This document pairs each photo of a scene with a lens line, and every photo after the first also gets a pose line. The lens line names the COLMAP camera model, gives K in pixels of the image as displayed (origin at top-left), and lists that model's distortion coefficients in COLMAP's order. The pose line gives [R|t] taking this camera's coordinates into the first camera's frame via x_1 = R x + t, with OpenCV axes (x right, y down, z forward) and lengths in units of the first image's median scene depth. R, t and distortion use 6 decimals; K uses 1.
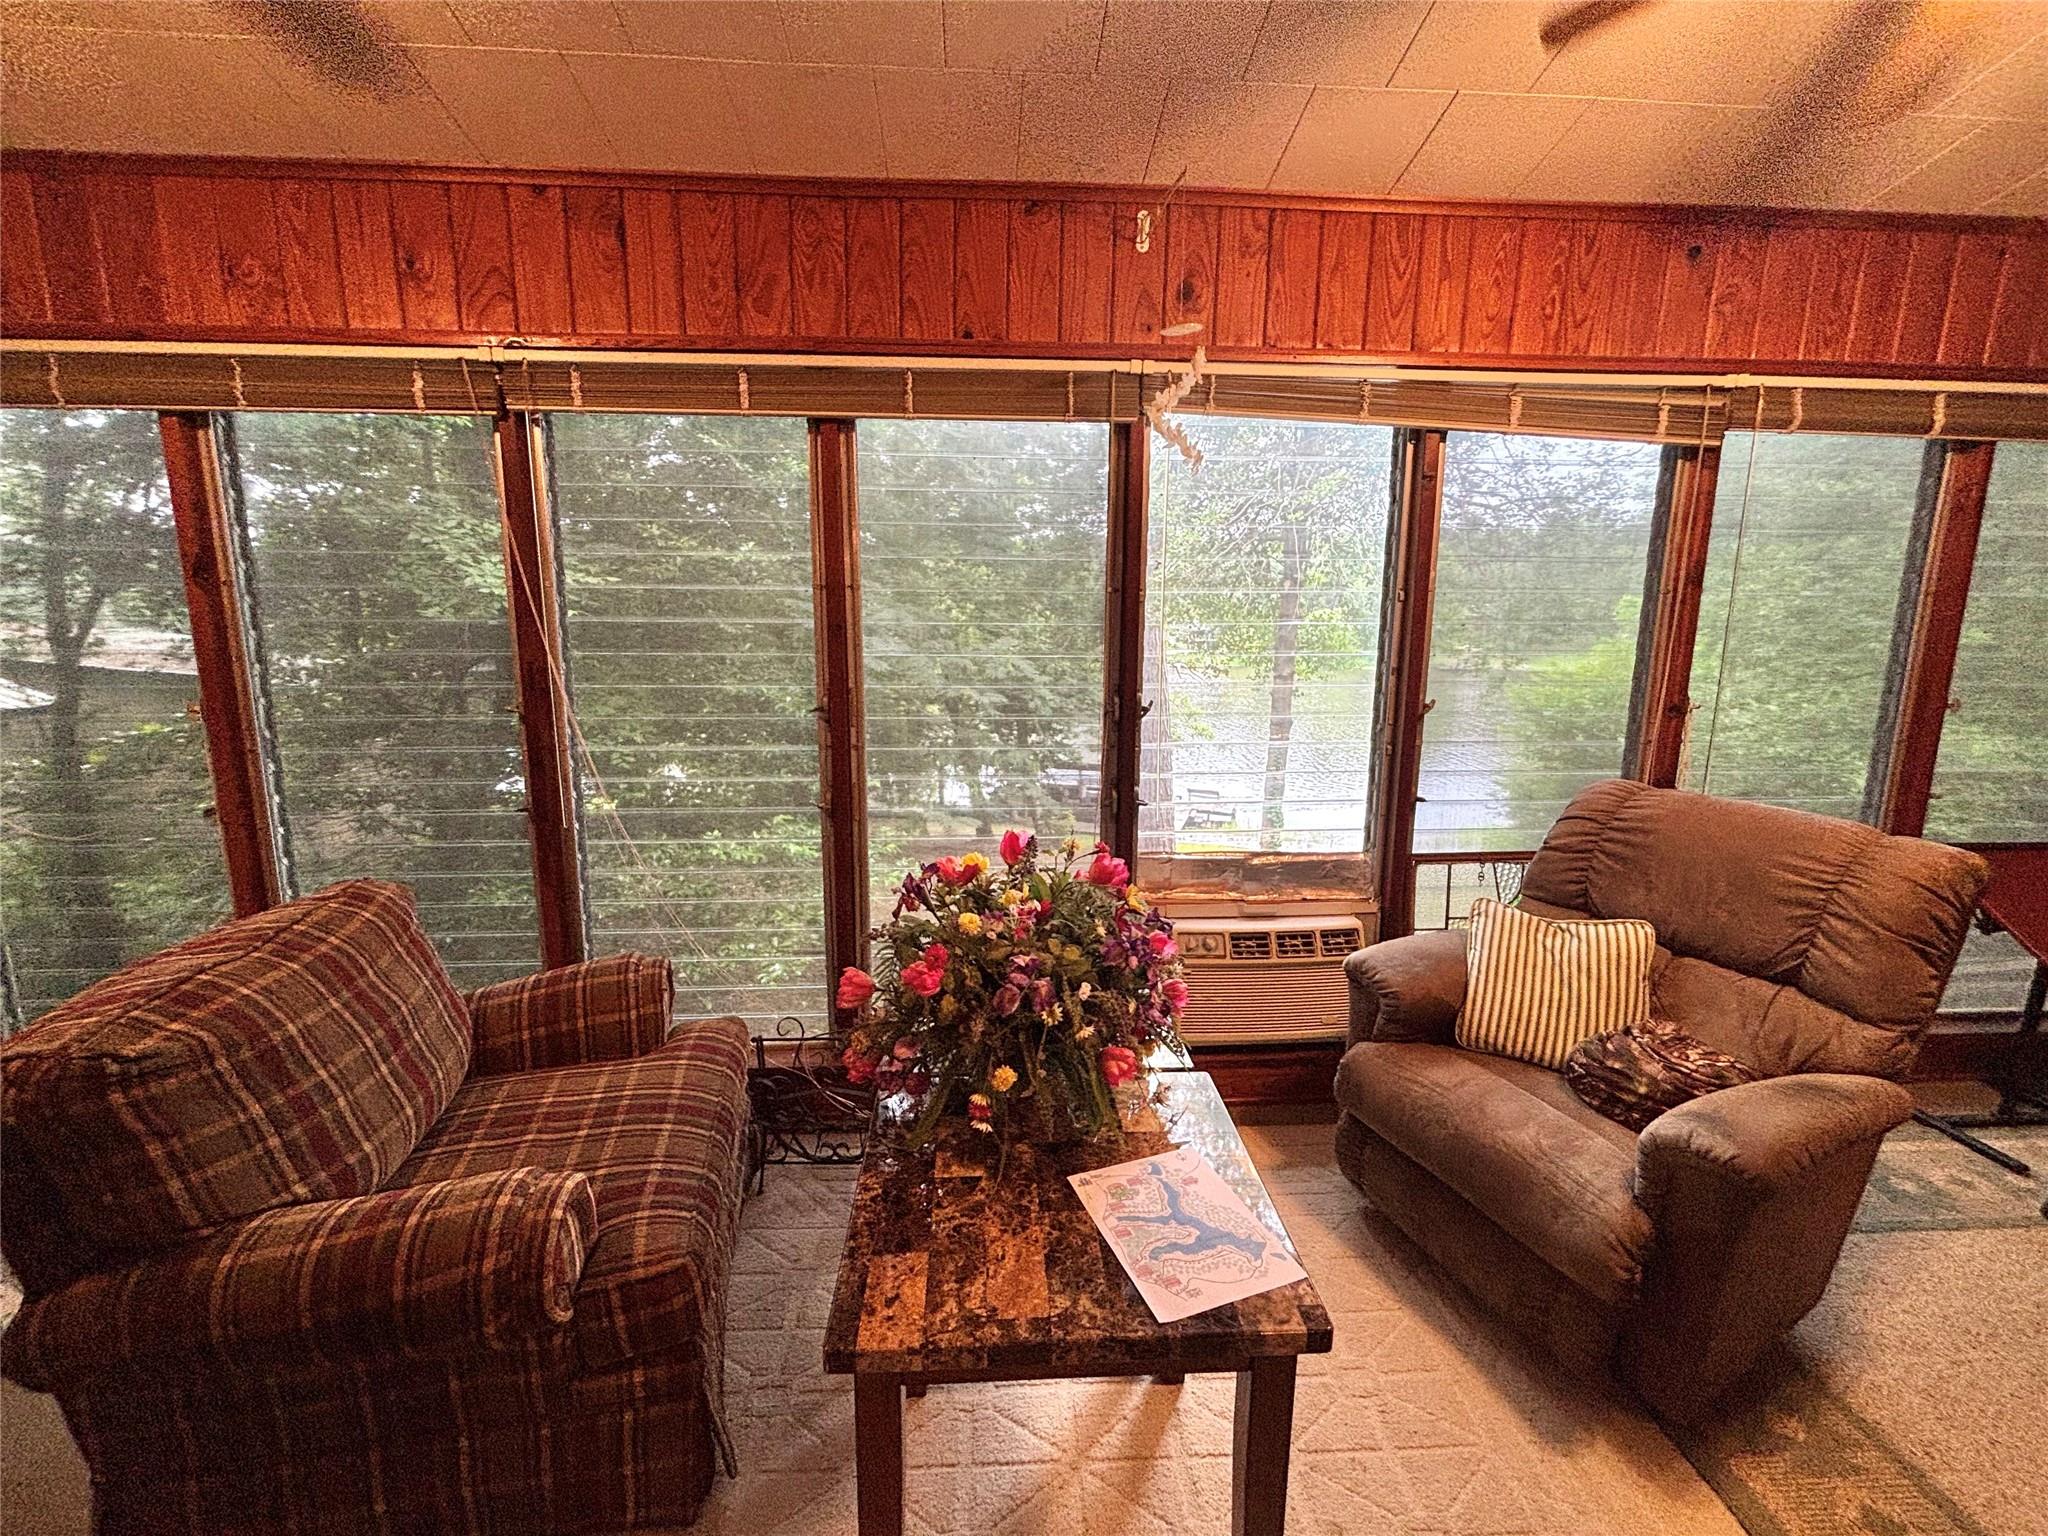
lens RADIAL K [[829.7, 0, 1022.2], [0, 829.7, 773.2], [0, 0, 1]] dist [-0.001177, -0.002264]
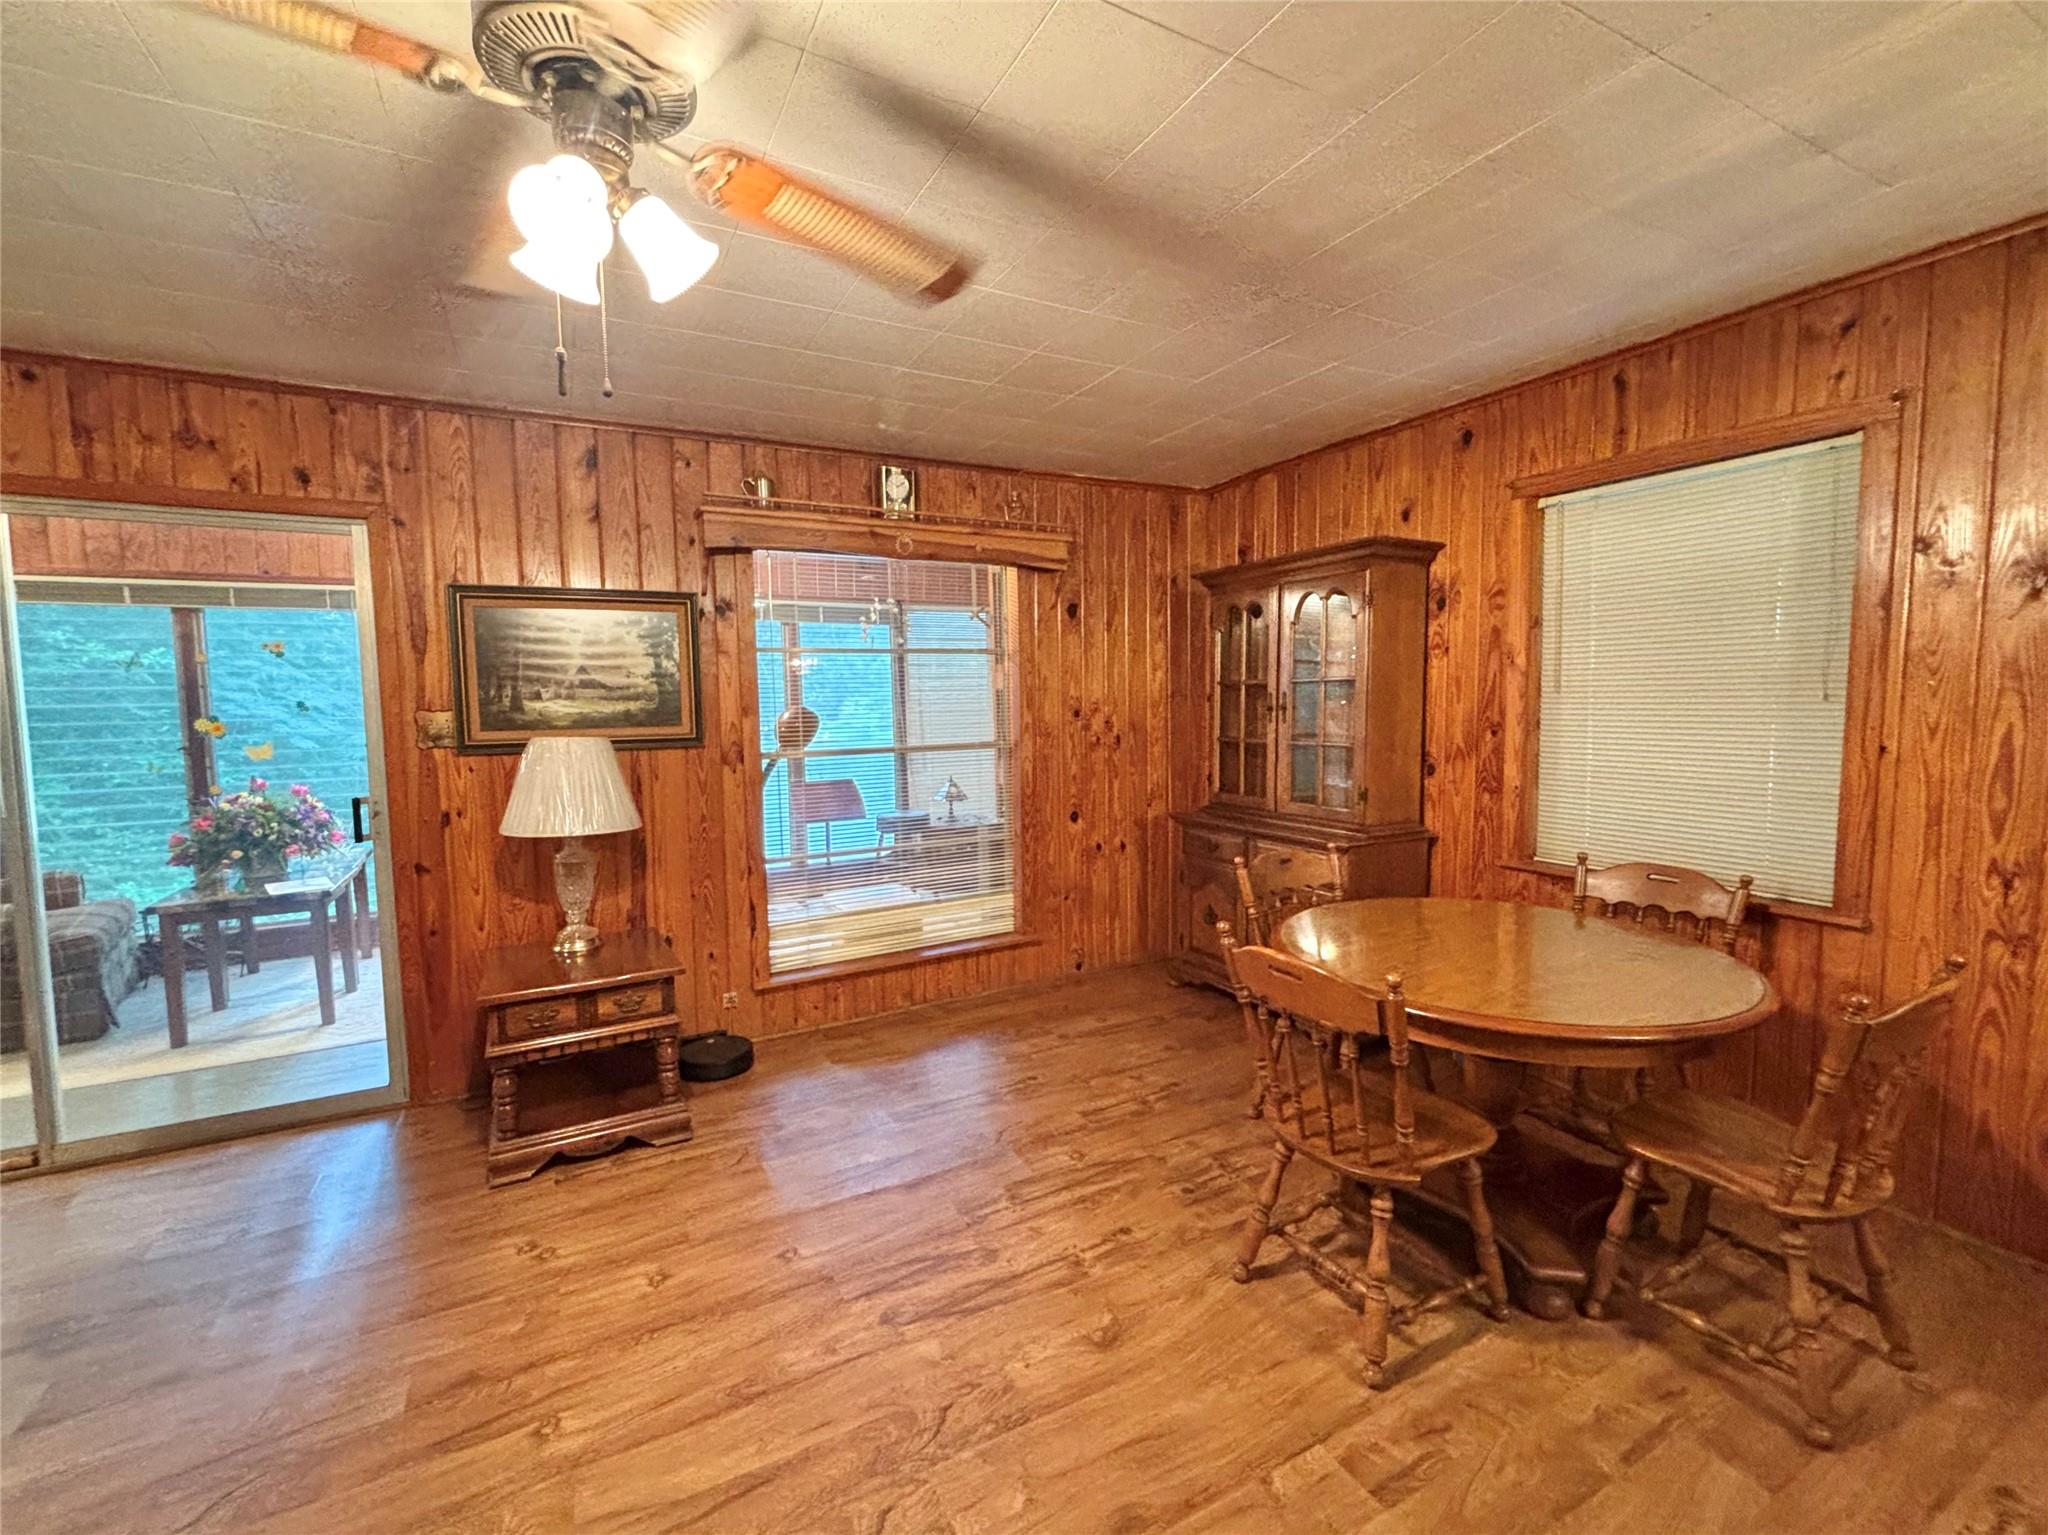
lens RADIAL K [[876.6, 0, 1026.0], [0, 876.6, 765.8], [0, 0, 1]] dist [0.003588, -0.000203]
pose [[0.904923, -0.051036, 0.422504, 0.759389], [0.092154, 0.992727, -0.077461, 0.345050], [-0.415478, 0.109031, 0.903045, -1.901268]]
